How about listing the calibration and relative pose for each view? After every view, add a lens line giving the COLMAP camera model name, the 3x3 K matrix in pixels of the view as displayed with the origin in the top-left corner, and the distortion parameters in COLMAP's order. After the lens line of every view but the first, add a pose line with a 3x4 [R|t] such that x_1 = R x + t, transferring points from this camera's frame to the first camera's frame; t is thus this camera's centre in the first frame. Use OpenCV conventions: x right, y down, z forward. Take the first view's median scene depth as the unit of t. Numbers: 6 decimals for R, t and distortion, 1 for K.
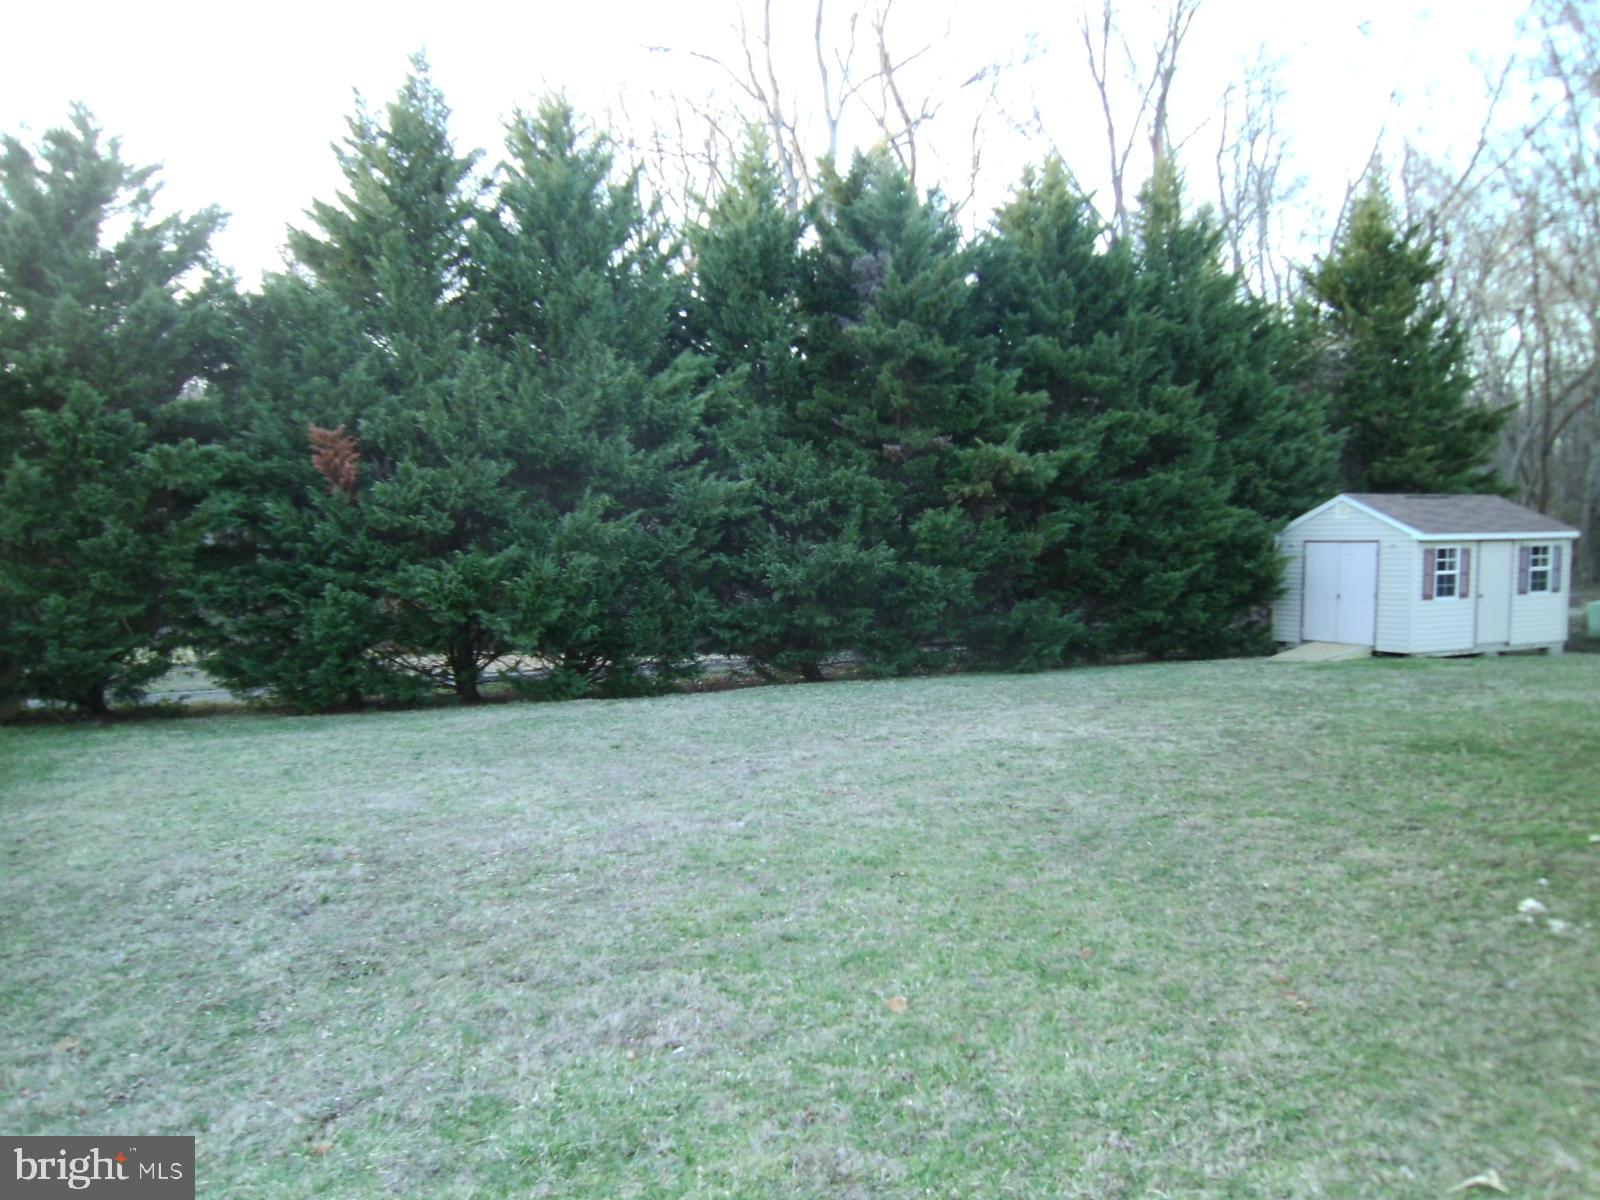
lens RADIAL K [[1193.6, 0, 854.8], [0, 1193.6, 654.7], [0, 0, 1]] dist [-0.023761, 0.027886]
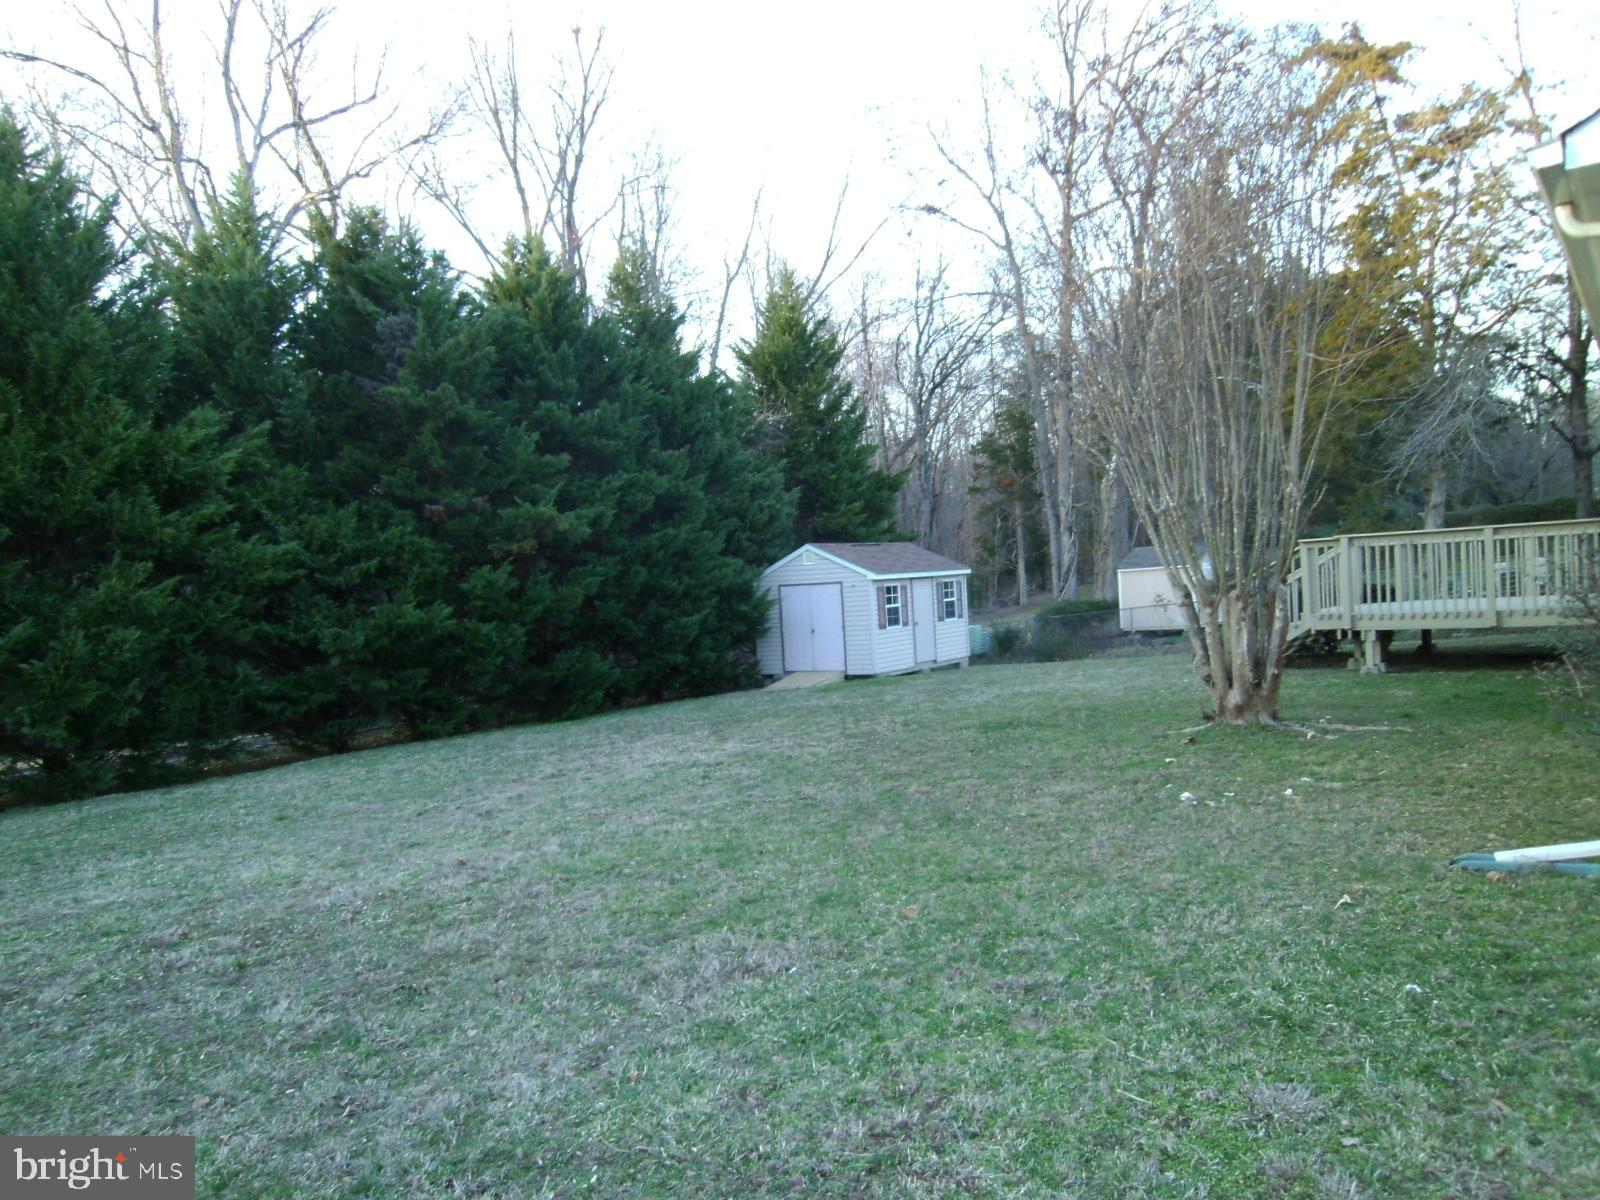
lens RADIAL K [[1193.6, 0, 854.8], [0, 1193.6, 654.7], [0, 0, 1]] dist [-0.023761, 0.027886]
pose [[0.863415, -0.070759, 0.499508, -0.157408], [0.096856, 0.994946, -0.026477, 0.009582], [-0.495110, 0.071241, 0.865905, -0.031603]]
